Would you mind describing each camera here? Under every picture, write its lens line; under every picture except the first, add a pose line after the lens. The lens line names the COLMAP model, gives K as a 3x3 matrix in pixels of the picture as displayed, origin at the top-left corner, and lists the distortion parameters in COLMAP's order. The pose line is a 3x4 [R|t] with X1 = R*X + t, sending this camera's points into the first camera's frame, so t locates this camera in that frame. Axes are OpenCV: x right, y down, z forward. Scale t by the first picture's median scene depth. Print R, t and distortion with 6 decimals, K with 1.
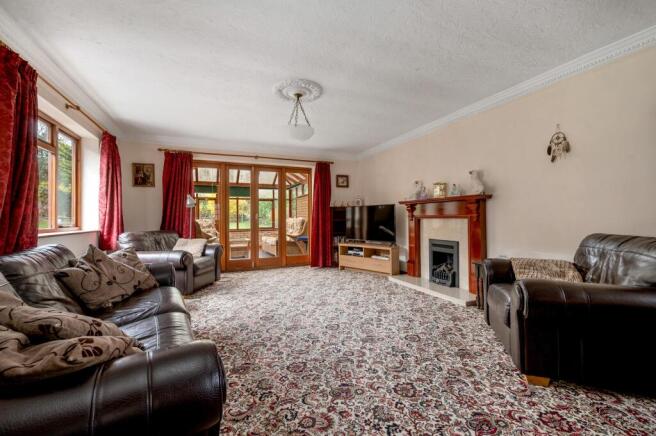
lens RADIAL K [[262.7, 0, 326.3], [0, 262.7, 215.8], [0, 0, 1]] dist [-0.000089, 0.000507]
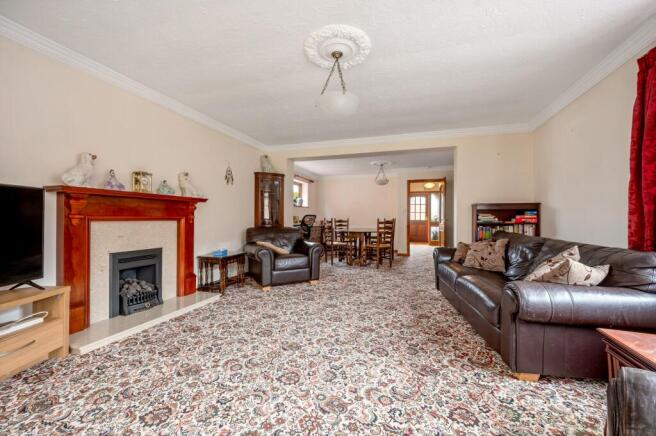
lens RADIAL K [[262.7, 0, 328.0], [0, 262.7, 217.1], [0, 0, 1]] dist [-0.000089, 0.000507]
pose [[-0.737033, 0.009058, 0.675796, -0.405213], [0.000724, 0.999920, -0.012613, 0.006864], [-0.675856, -0.008807, -0.736981, 1.067968]]
